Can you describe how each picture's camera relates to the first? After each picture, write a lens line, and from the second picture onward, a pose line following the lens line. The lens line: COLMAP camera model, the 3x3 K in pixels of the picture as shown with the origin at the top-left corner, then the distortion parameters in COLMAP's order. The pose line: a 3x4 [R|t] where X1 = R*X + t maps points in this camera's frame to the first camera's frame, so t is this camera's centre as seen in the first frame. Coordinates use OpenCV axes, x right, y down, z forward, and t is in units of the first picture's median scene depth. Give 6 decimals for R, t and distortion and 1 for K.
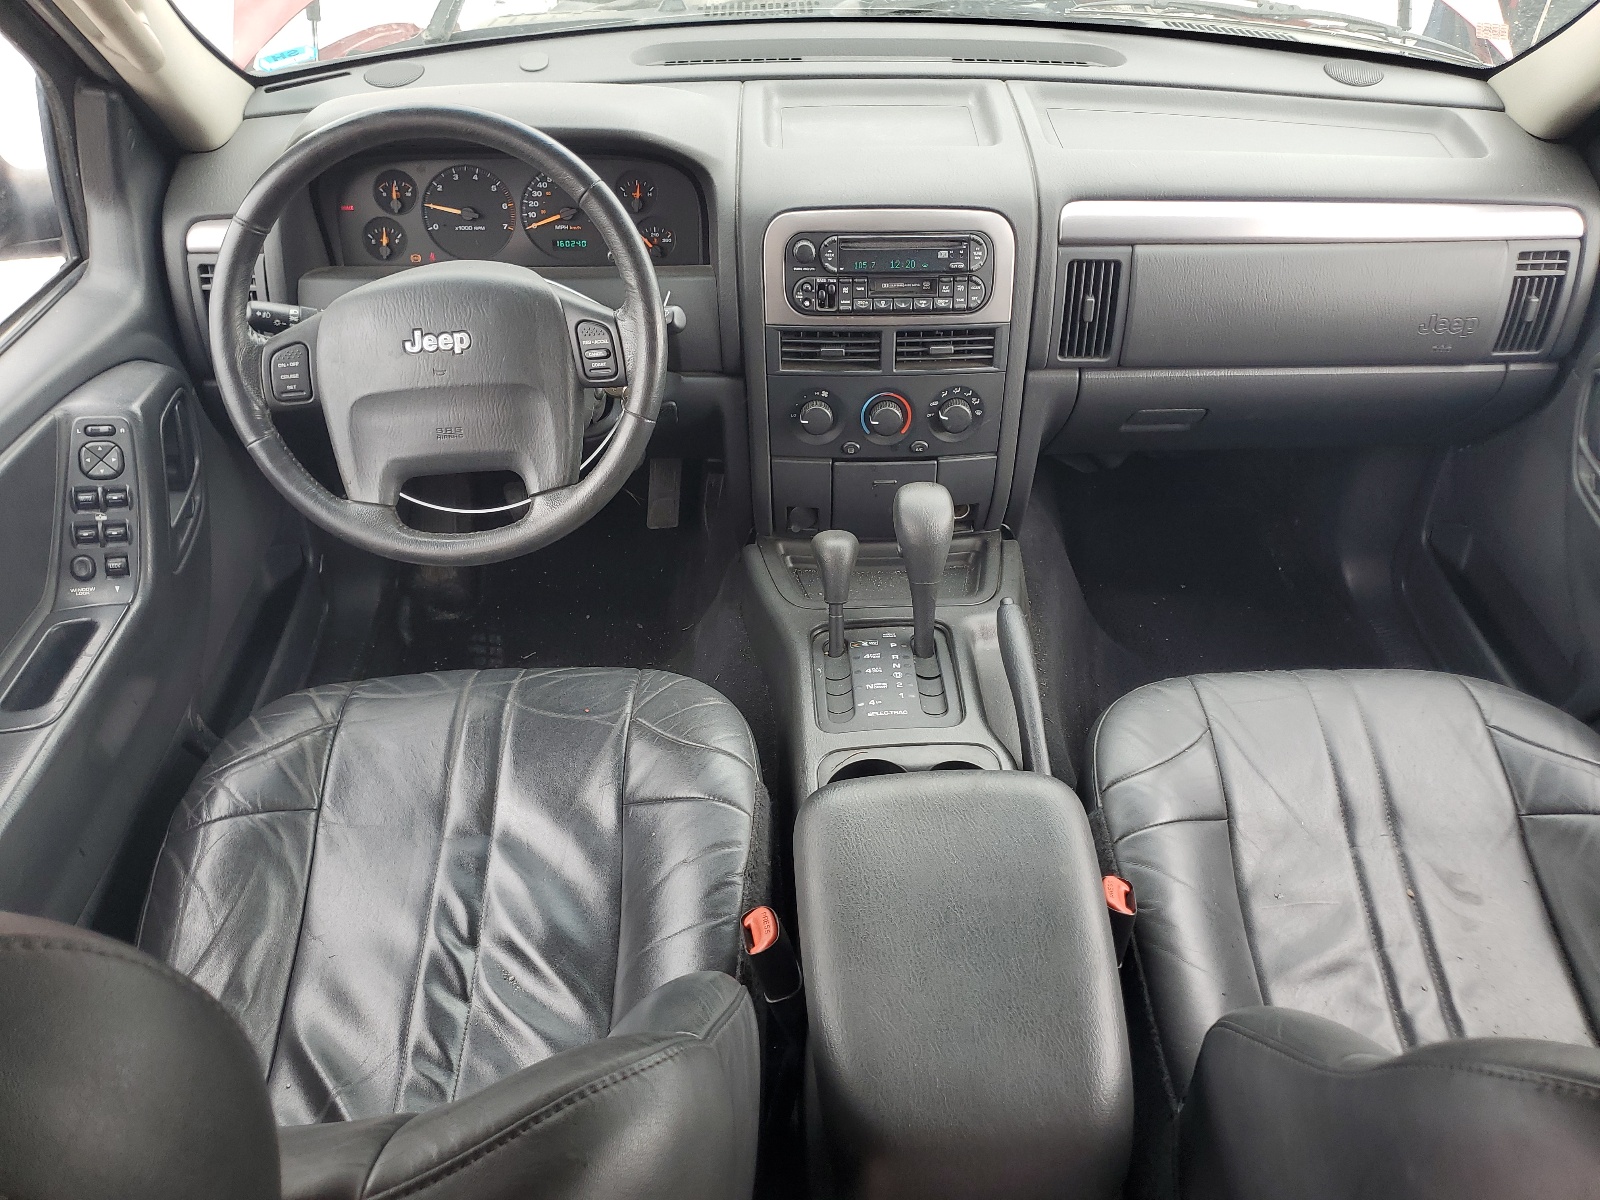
lens RADIAL K [[1202.8, 0, 798.2], [0, 1202.8, 603.5], [0, 0, 1]] dist [-0.006260, -0.002761]
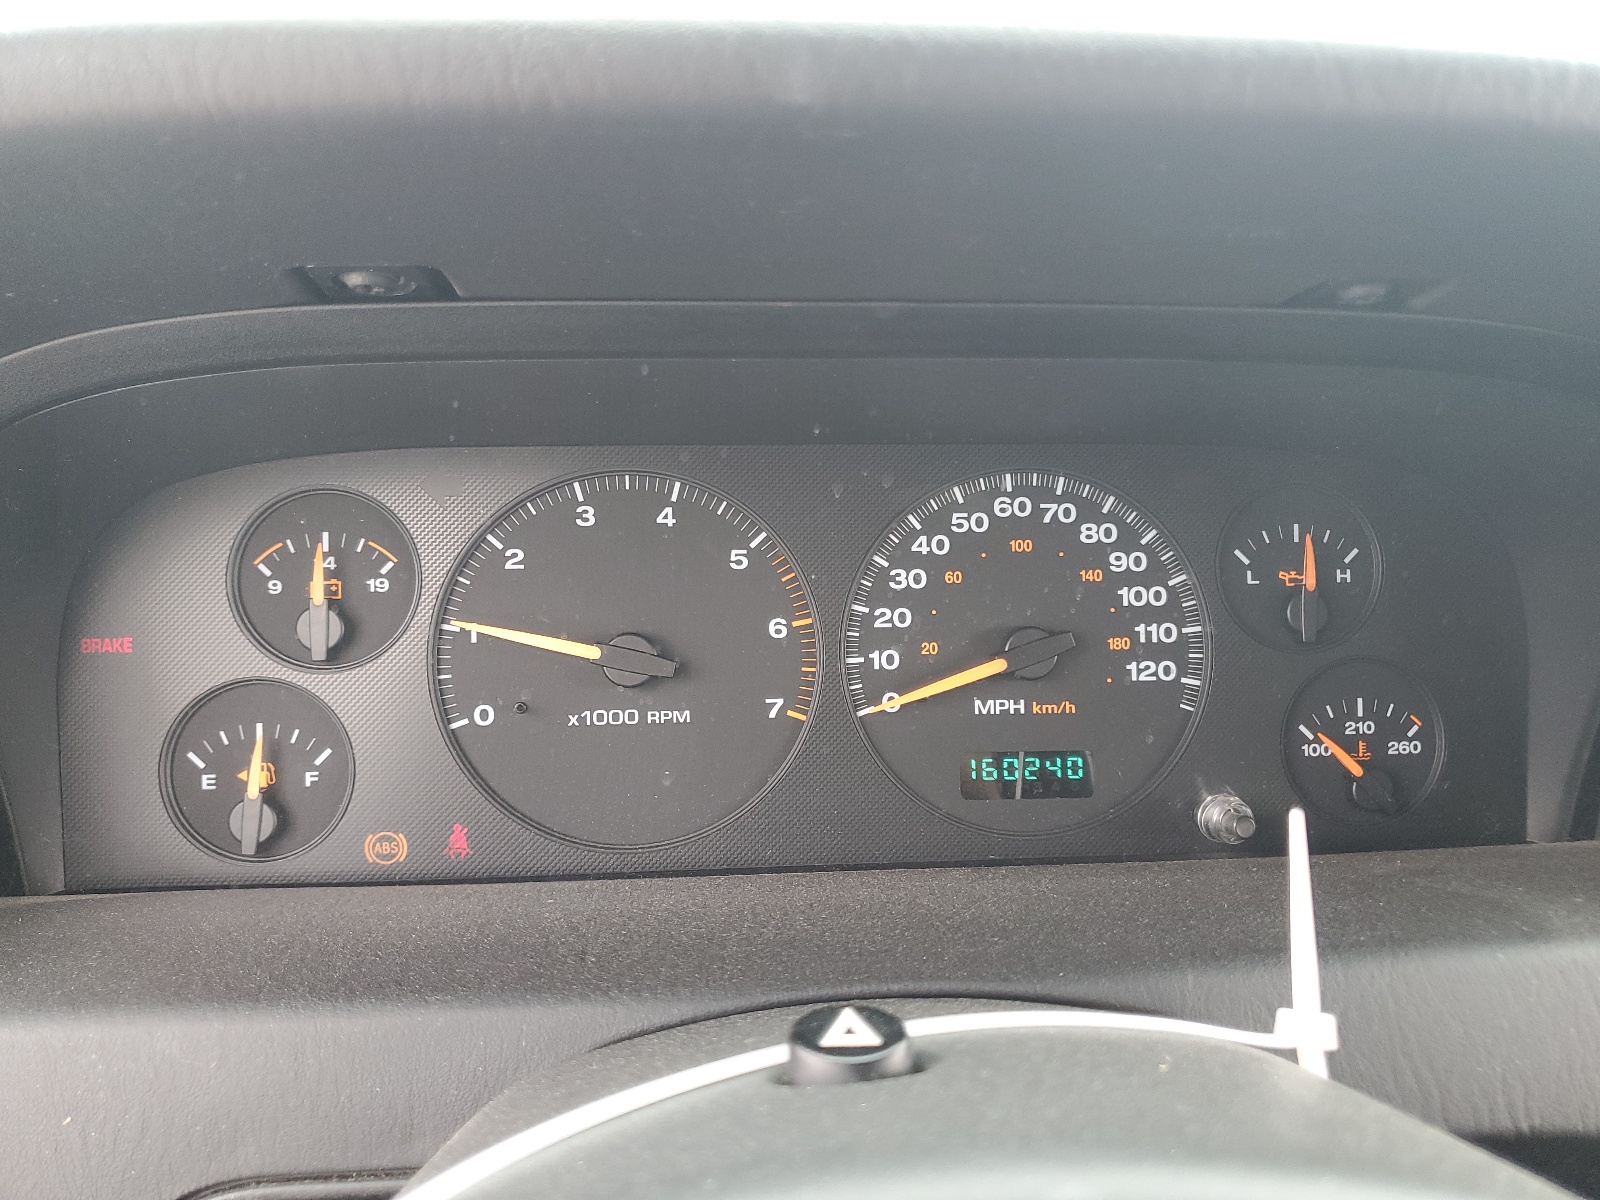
lens RADIAL K [[1202.8, 0, 802.5], [0, 1202.8, 600.7], [0, 0, 1]] dist [-0.006260, -0.002761]
pose [[0.998639, -0.016208, 0.049580, -0.251119], [0.033497, 0.927884, -0.371360, -0.245489], [-0.039985, 0.372515, 0.927164, 0.772529]]
